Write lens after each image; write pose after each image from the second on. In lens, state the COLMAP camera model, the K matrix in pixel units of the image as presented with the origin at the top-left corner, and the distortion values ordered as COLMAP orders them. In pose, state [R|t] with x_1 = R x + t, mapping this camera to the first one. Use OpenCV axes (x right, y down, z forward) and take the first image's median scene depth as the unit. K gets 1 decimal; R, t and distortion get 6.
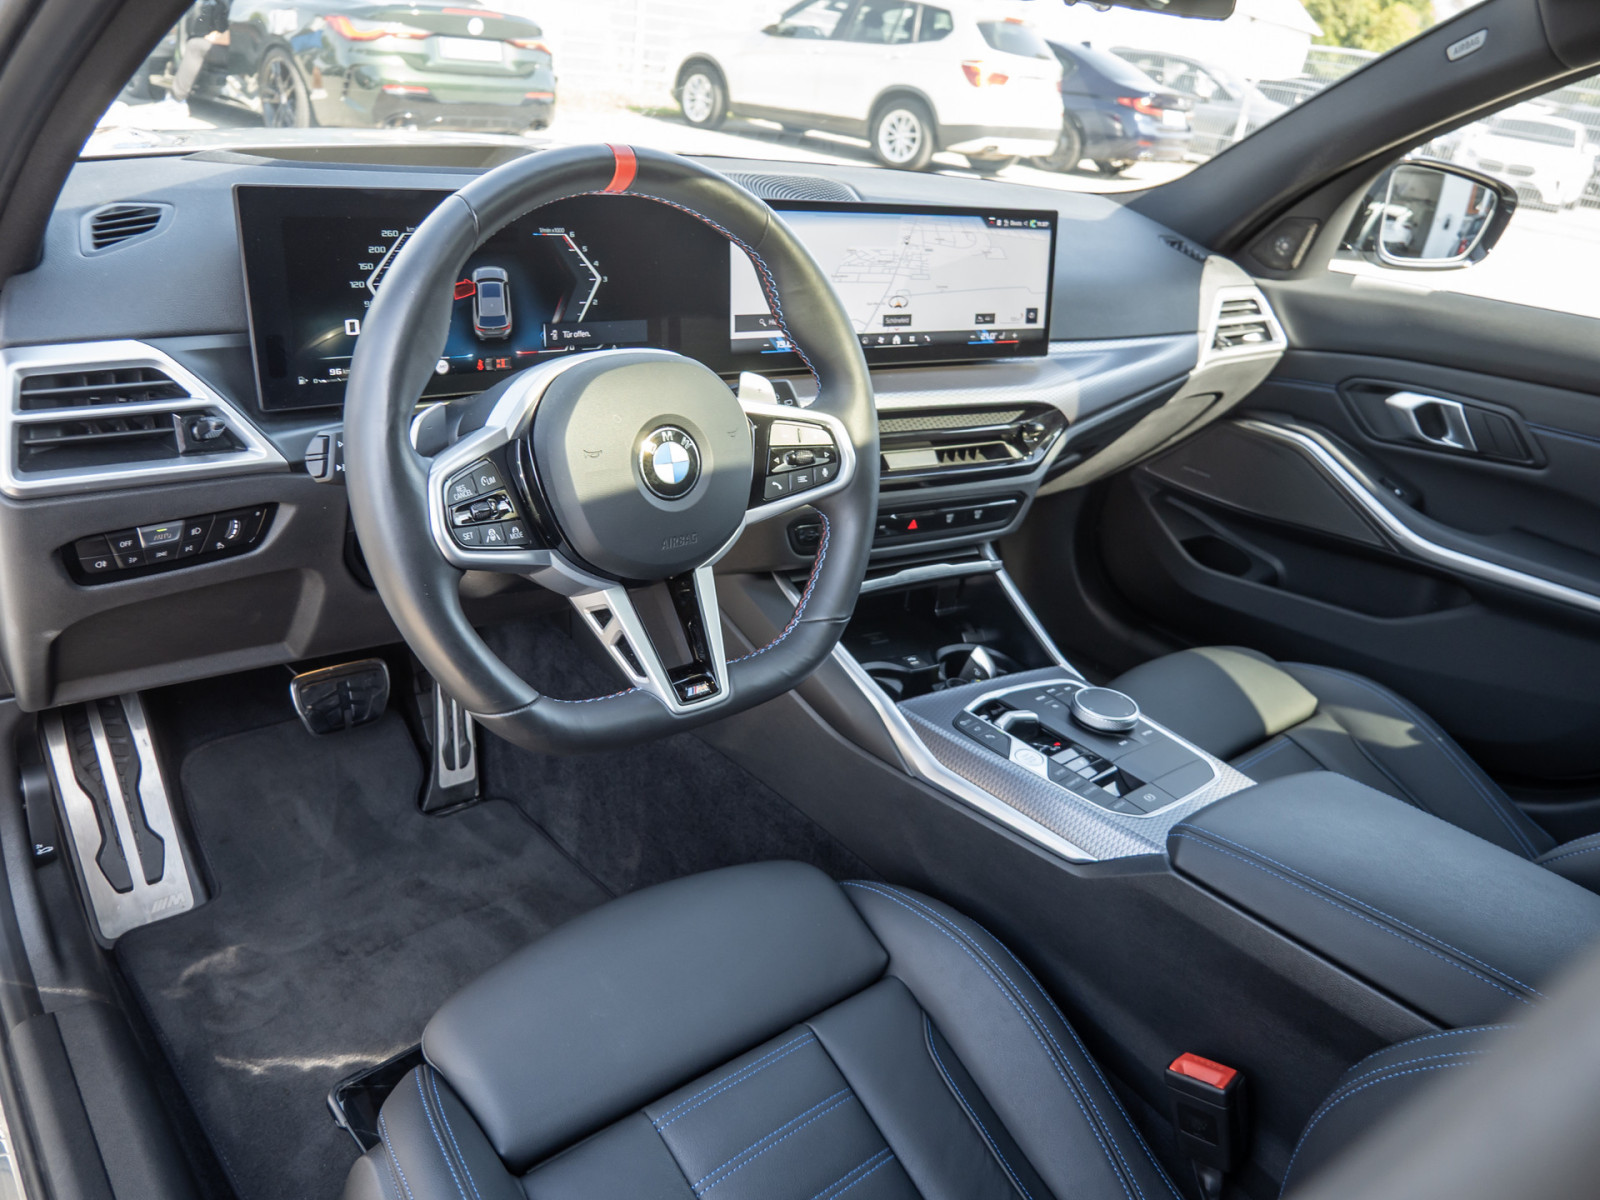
lens RADIAL K [[1159.7, 0, 800.5], [0, 1159.7, 603.0], [0, 0, 1]] dist [-0.058449, 0.023446]
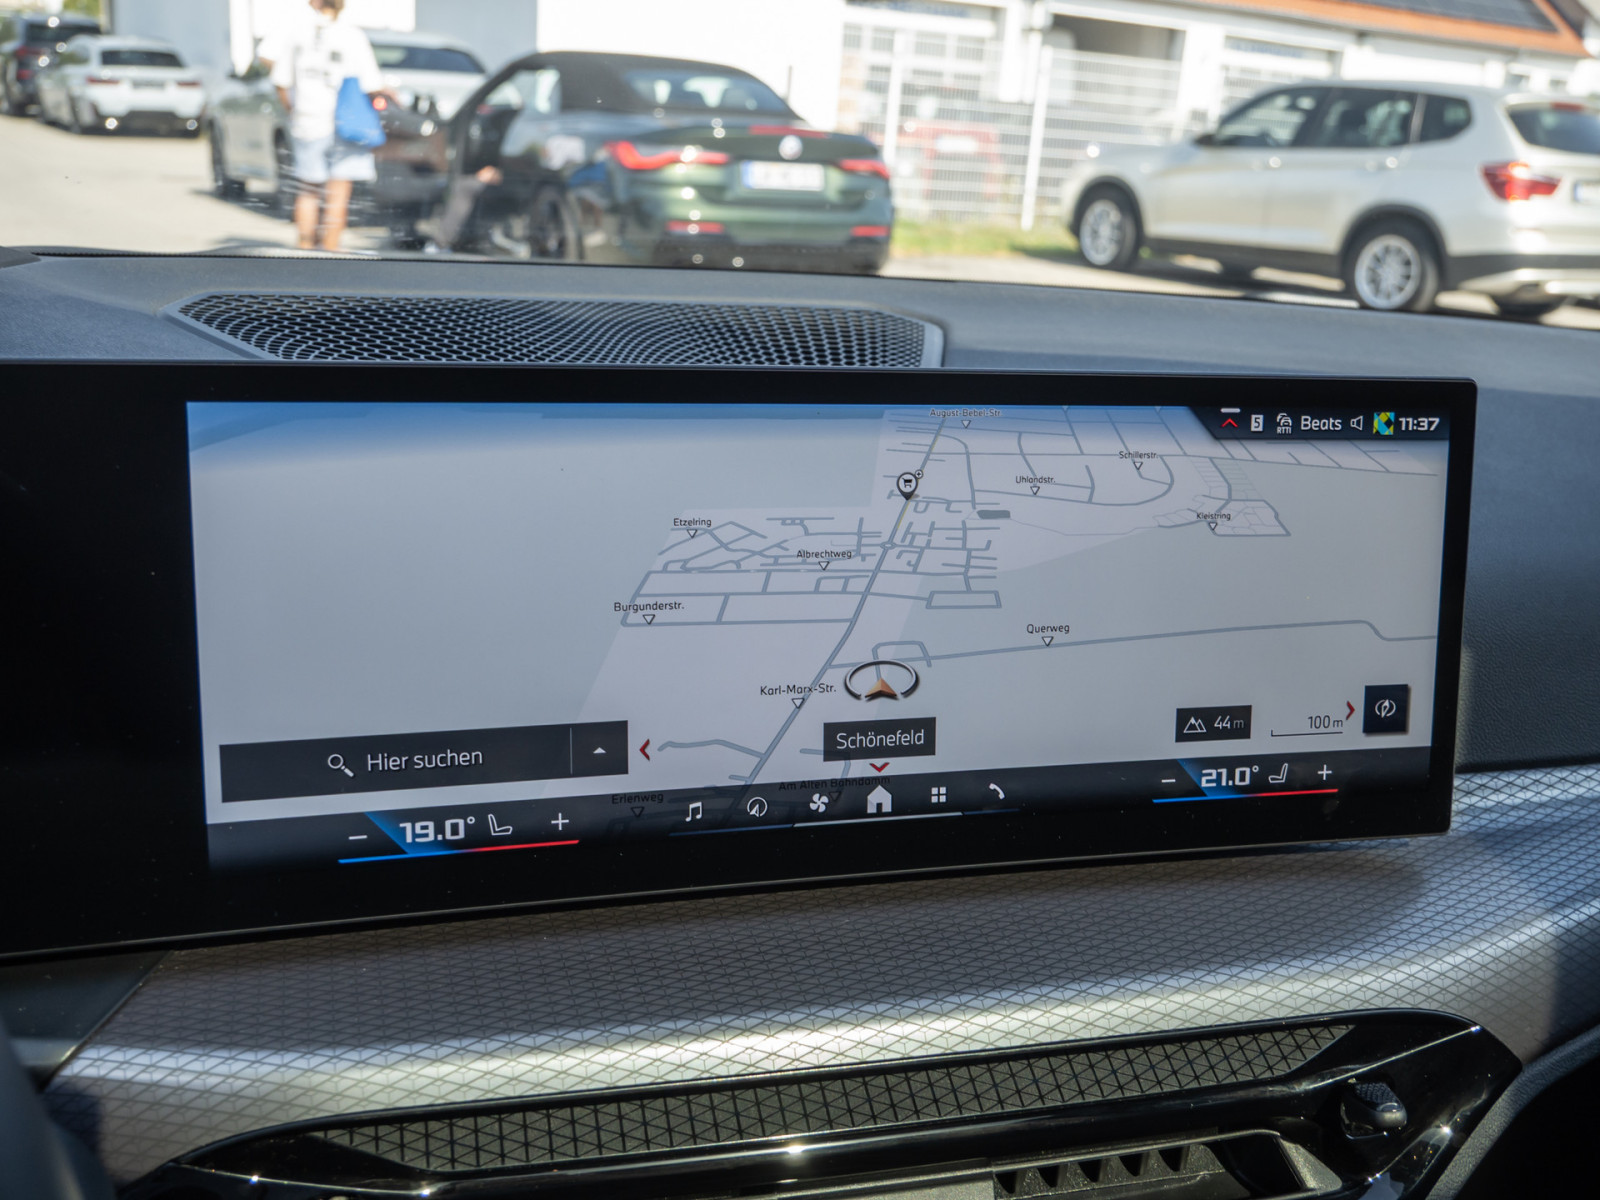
lens RADIAL K [[1566.0, 0, 798.7], [0, 1566.0, 601.2], [0, 0, 1]] dist [-0.009954, 0.000000]
pose [[0.960108, 0.026527, -0.278368, 0.172794], [-0.077935, 0.981429, -0.175278, -0.200657], [0.268549, 0.189981, 0.944346, 0.580437]]
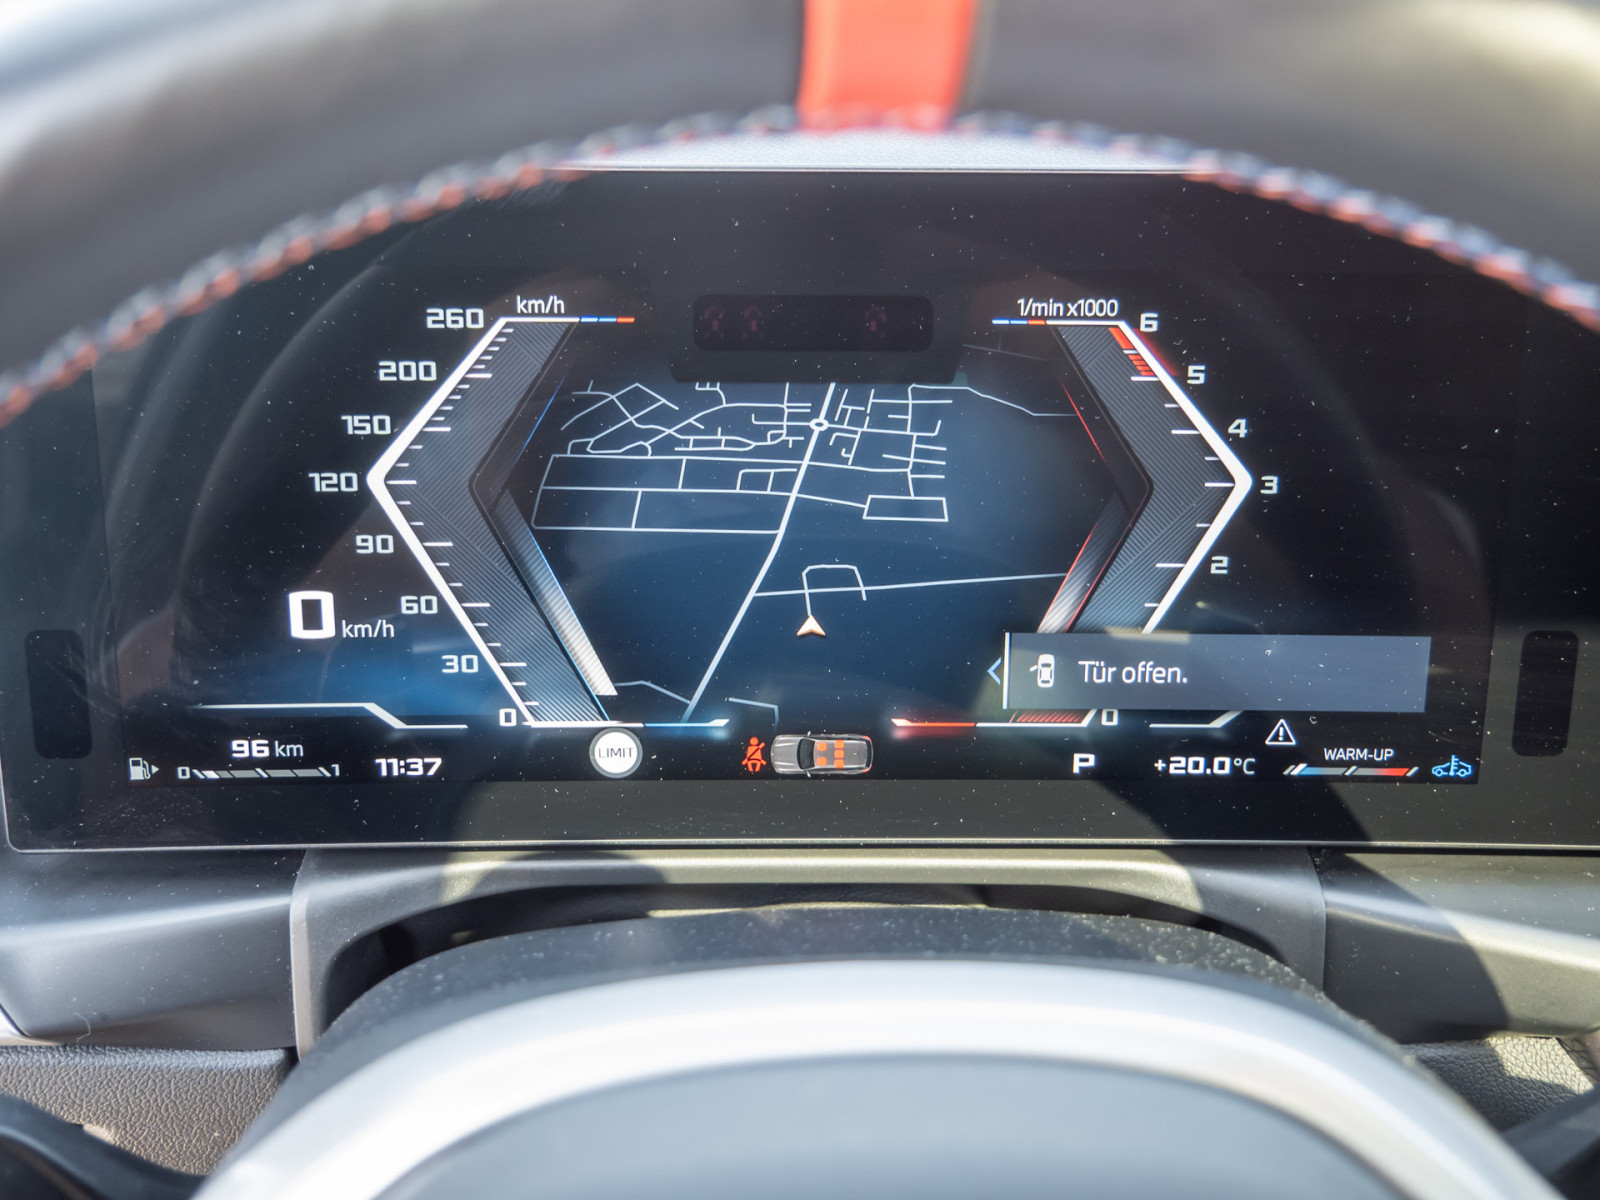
lens RADIAL K [[1566.0, 0, 799.9], [0, 1566.0, 602.0], [0, 0, 1]] dist [-0.009954, 0.000000]
pose [[0.780497, 0.125009, -0.612534, -0.022630], [-0.186460, 0.981757, -0.037227, -0.177699], [0.596706, 0.143268, 0.789567, 0.524877]]
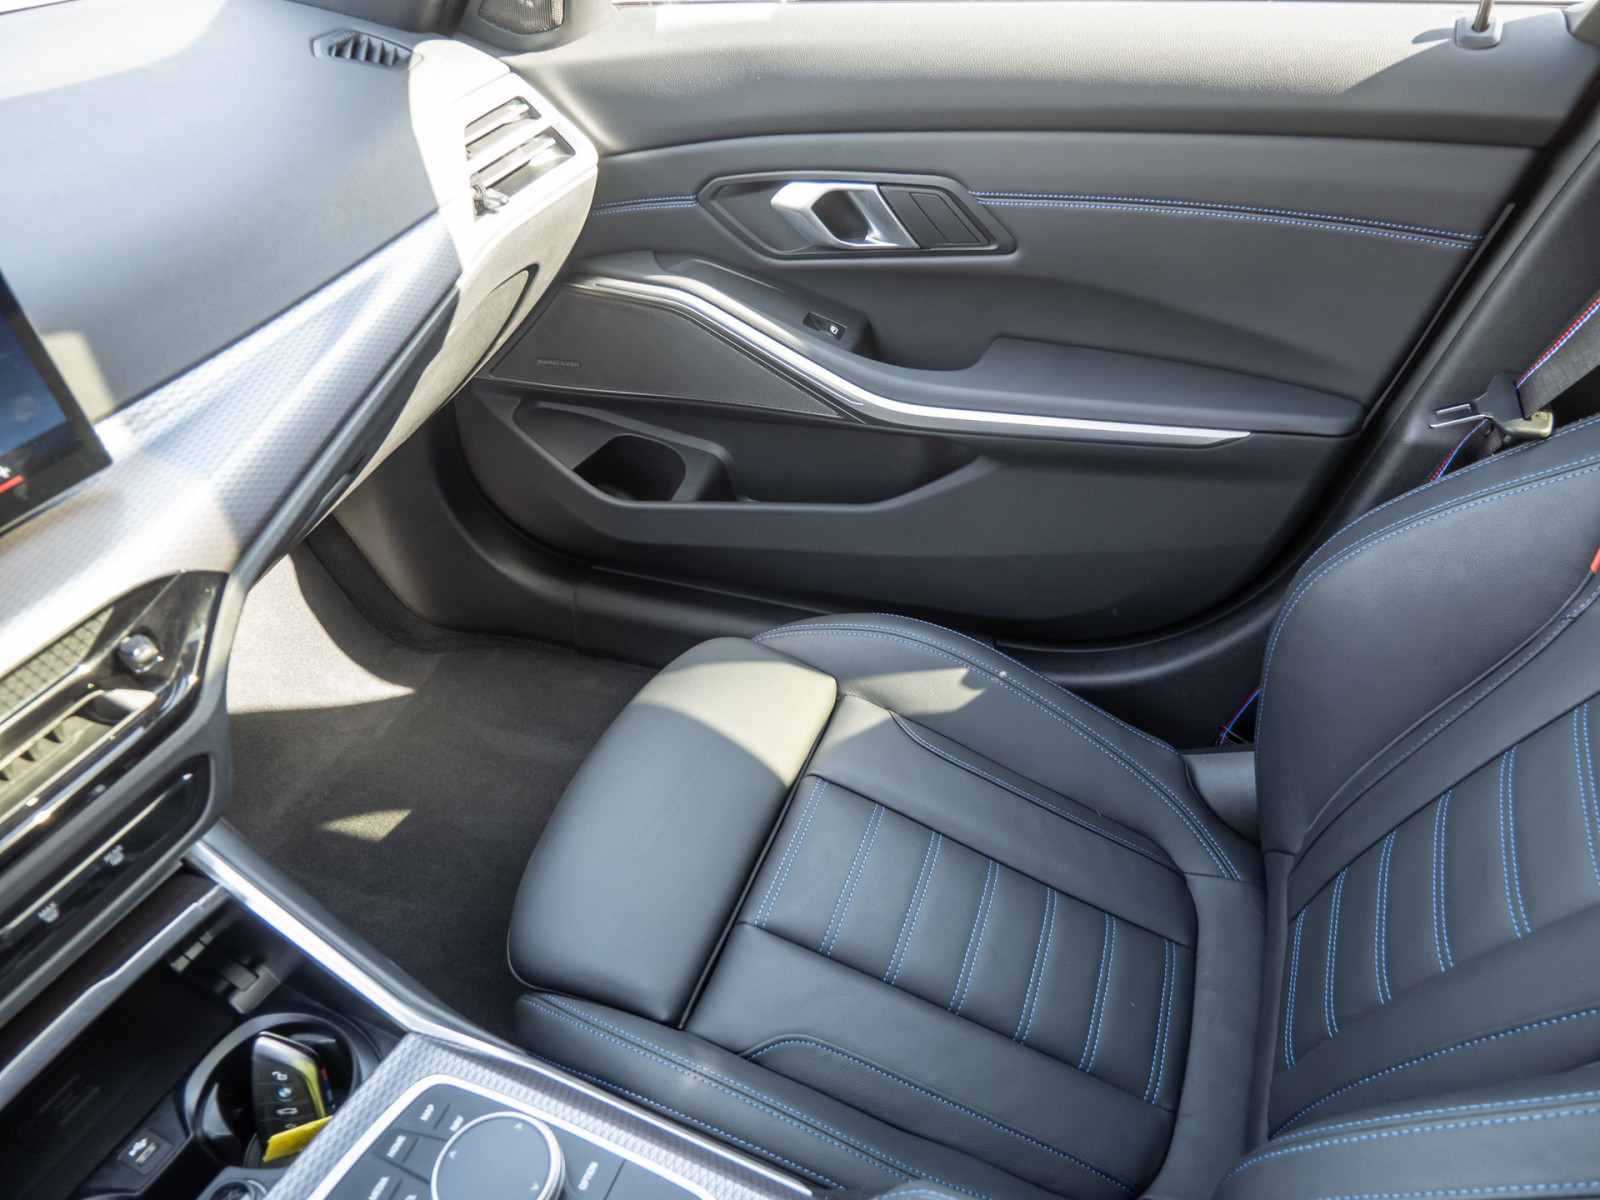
lens RADIAL K [[1159.7, 0, 807.0], [0, 1159.7, 596.4], [0, 0, 1]] dist [-0.058449, 0.023446]
pose [[0.850753, -0.435085, 0.294822, 0.315255], [0.343310, 0.884798, 0.315072, -0.230038], [-0.397941, -0.166833, 0.902114, 0.482279]]
